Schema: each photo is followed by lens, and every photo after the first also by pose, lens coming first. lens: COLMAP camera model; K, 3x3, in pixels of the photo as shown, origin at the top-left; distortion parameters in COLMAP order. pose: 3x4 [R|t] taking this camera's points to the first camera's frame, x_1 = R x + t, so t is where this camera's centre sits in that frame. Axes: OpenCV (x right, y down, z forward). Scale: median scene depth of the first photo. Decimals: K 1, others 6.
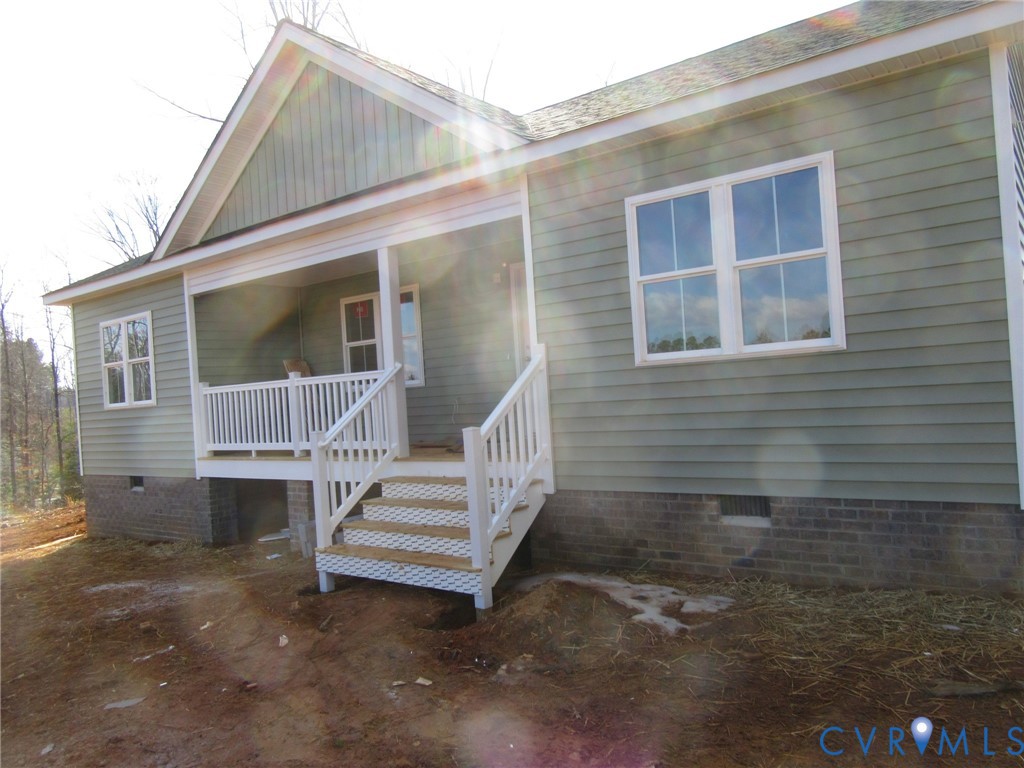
lens RADIAL K [[748.1, 0, 514.4], [0, 748.1, 378.1], [0, 0, 1]] dist [-0.014045, 0.000946]
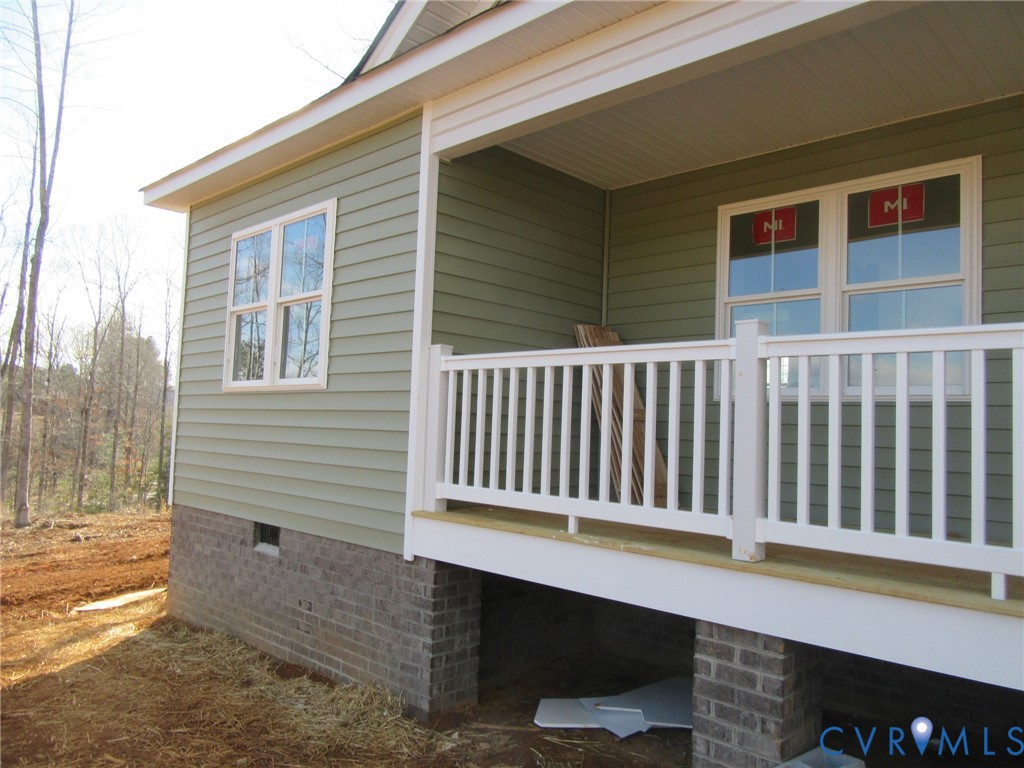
lens RADIAL K [[748.1, 0, 509.3], [0, 748.1, 386.9], [0, 0, 1]] dist [-0.014045, 0.000946]
pose [[0.987199, 0.098934, -0.125099, -0.309325], [-0.104121, 0.993927, -0.035605, 0.041680], [0.120816, 0.048175, 0.991505, 0.543879]]
